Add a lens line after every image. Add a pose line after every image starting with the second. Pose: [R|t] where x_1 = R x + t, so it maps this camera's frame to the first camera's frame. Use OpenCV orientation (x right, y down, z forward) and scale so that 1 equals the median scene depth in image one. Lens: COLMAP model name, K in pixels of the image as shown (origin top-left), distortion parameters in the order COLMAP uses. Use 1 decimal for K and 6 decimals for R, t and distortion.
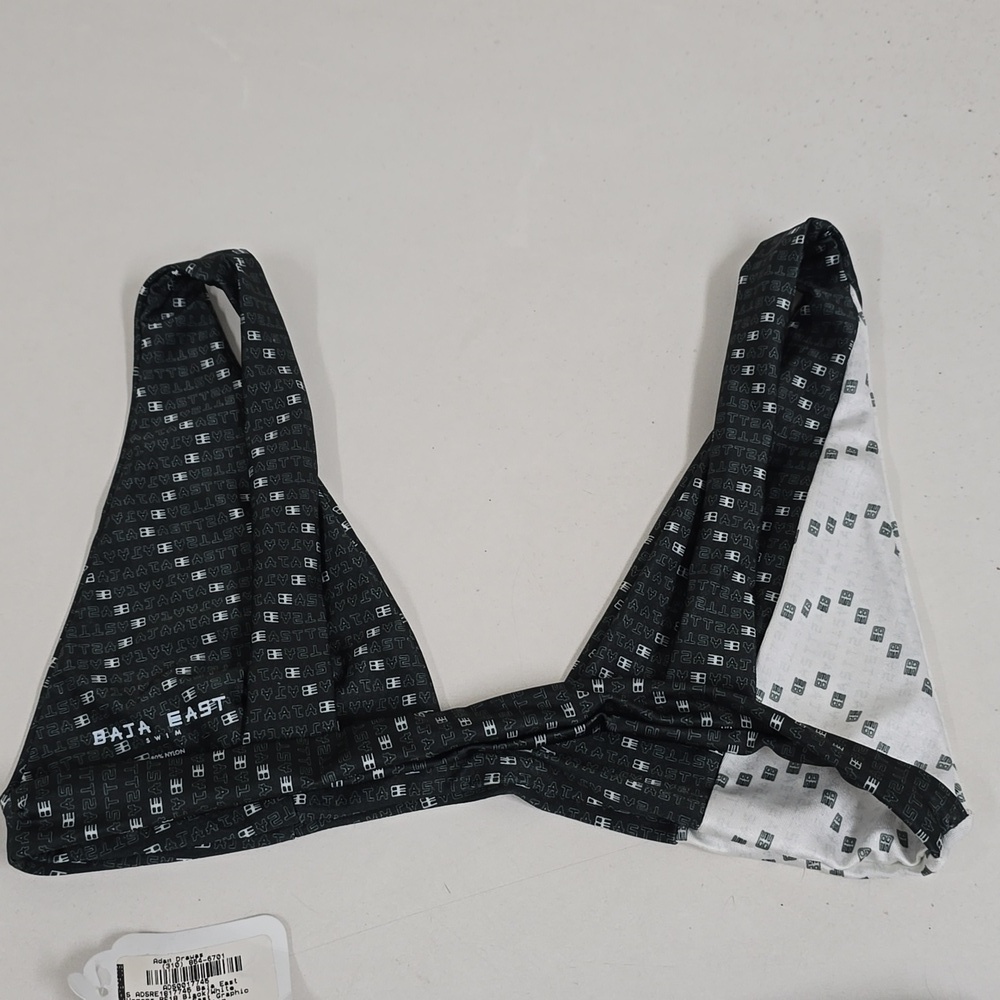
lens RADIAL K [[1454.5, 0, 500.0], [0, 1454.5, 500.0], [0, 0, 1]] dist [0.225573, -0.819726]
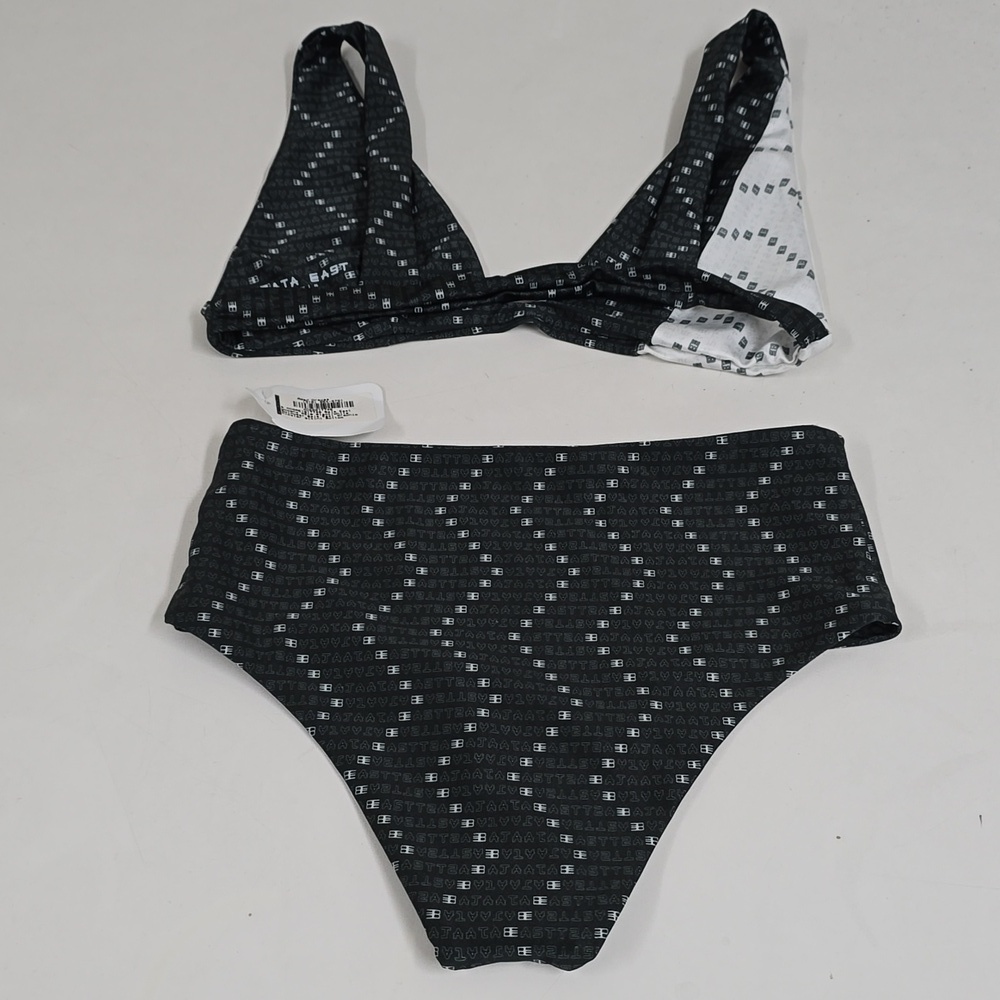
lens RADIAL K [[1454.5, 0, 500.0], [0, 1454.5, 500.0], [0, 0, 1]] dist [0.225573, -0.819726]
pose [[0.998250, 0.039625, -0.043897, 0.046336], [-0.044564, 0.992022, -0.117925, 0.530274], [0.038874, 0.119675, 0.992052, -0.460813]]
